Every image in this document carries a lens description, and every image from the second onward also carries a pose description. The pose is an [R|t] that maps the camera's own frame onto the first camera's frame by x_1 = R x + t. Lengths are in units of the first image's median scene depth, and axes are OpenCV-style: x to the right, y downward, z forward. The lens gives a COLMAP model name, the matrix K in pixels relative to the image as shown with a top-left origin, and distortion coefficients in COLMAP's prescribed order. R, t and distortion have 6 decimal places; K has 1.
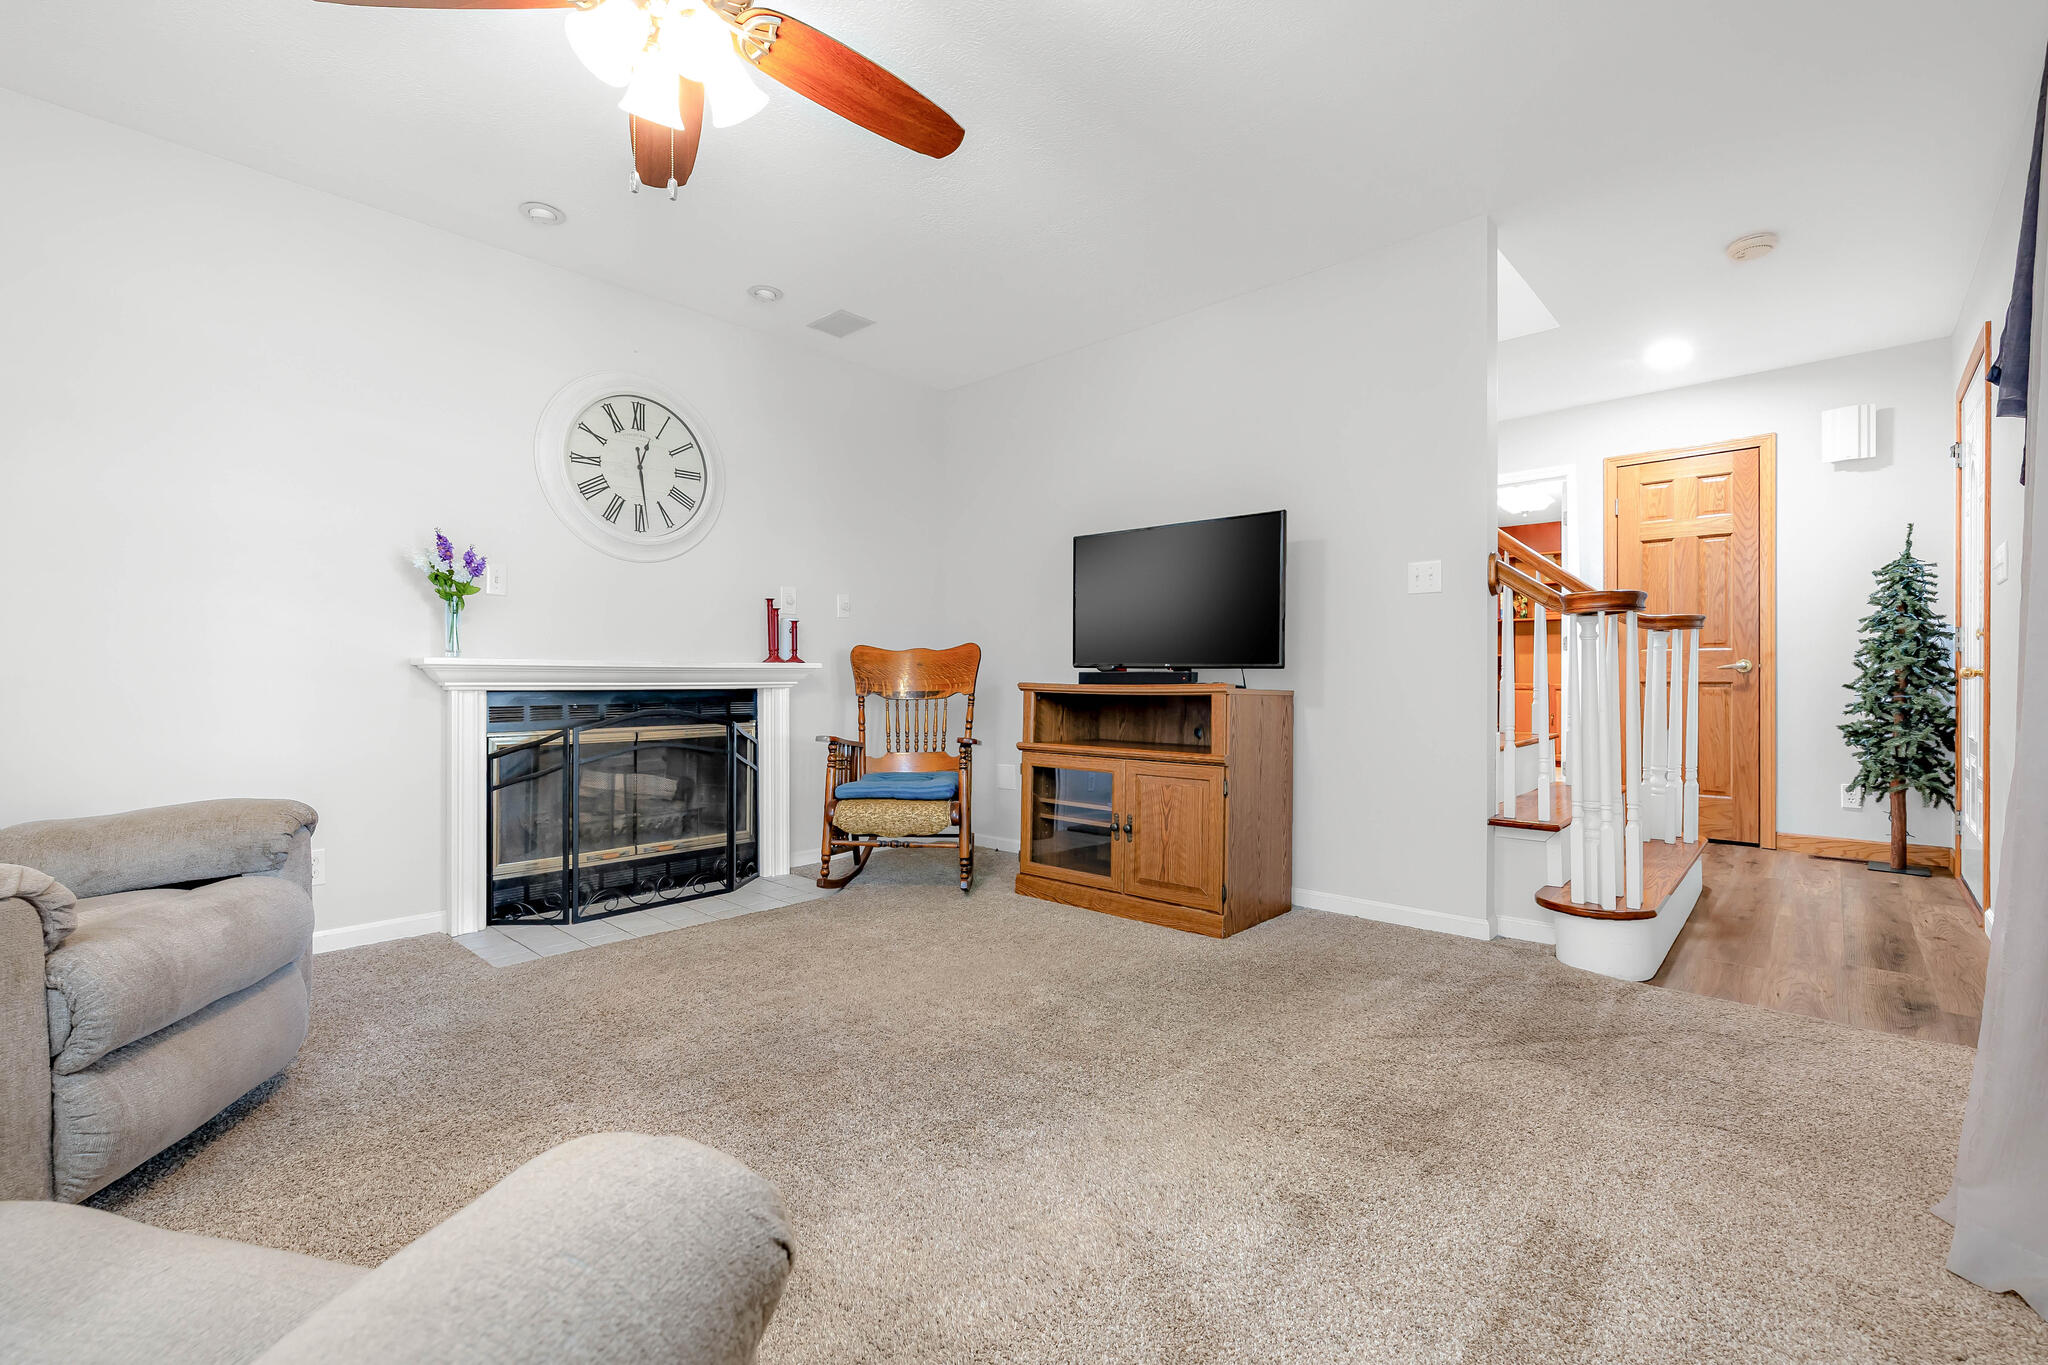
lens RADIAL K [[885.2, 0, 1024.4], [0, 885.2, 690.7], [0, 0, 1]] dist [-0.002888, 0.000374]
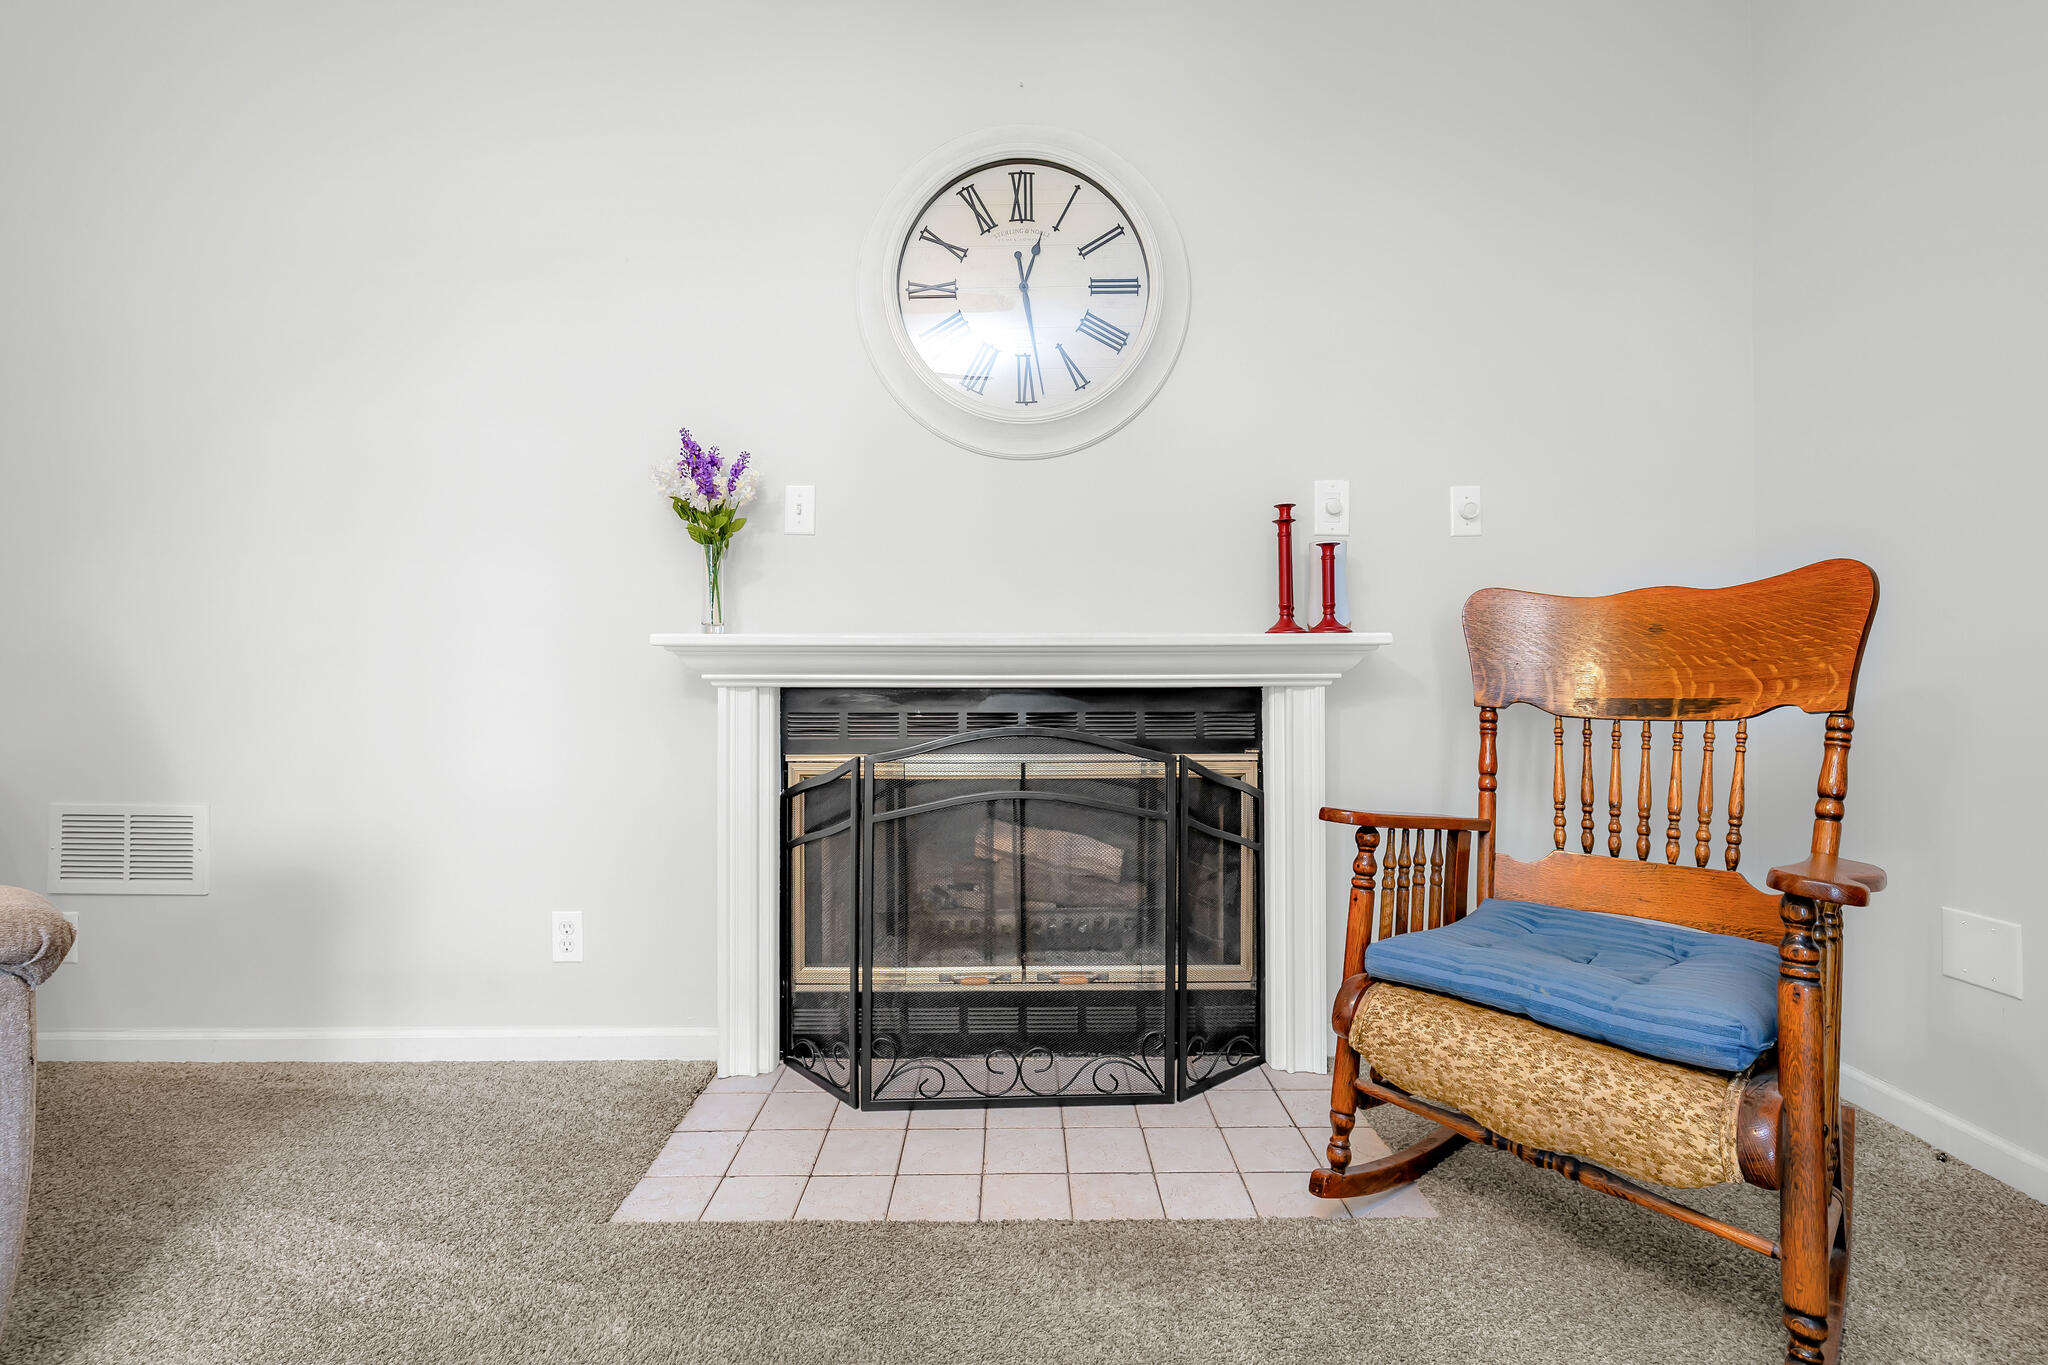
lens RADIAL K [[872.2, 0, 1026.7], [0, 872.2, 663.4], [0, 0, 1]] dist [-0.001619, -0.000143]
pose [[0.684382, -0.005440, -0.729103, -0.033531], [-0.007993, 0.999856, -0.014963, -0.007650], [0.729080, 0.016068, 0.684240, 0.609535]]
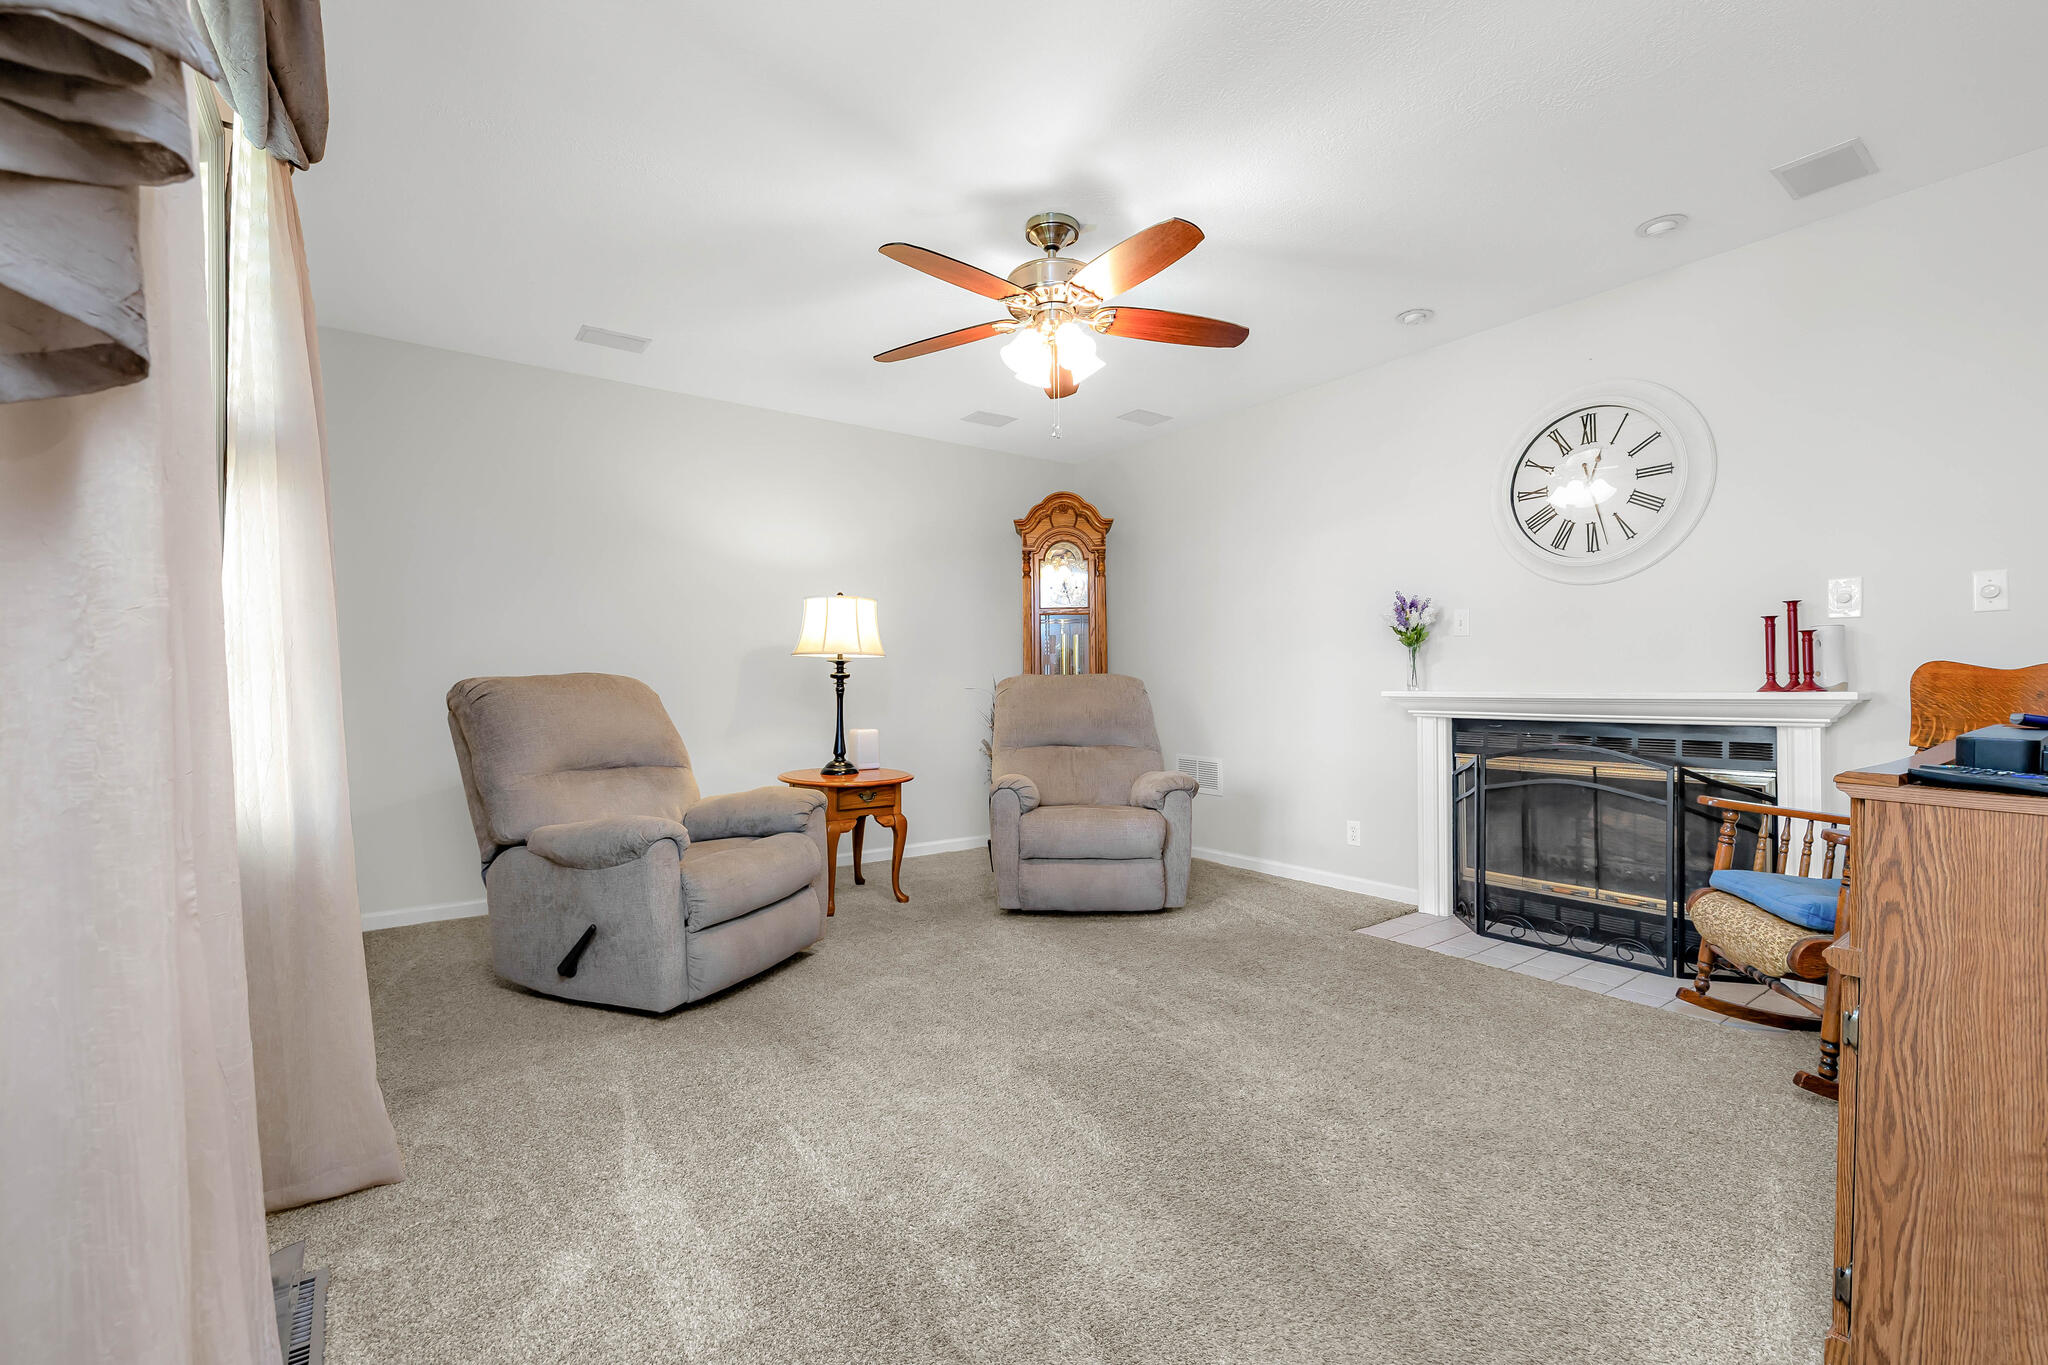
lens RADIAL K [[870.8, 0, 1027.6], [0, 870.8, 681.6], [0, 0, 1]] dist [-0.001063, -0.000182]
pose [[-0.197414, -0.001273, -0.980319, 0.563477], [-0.005288, 0.999986, -0.000233, -0.038617], [0.980306, 0.005138, -0.197417, 0.581636]]
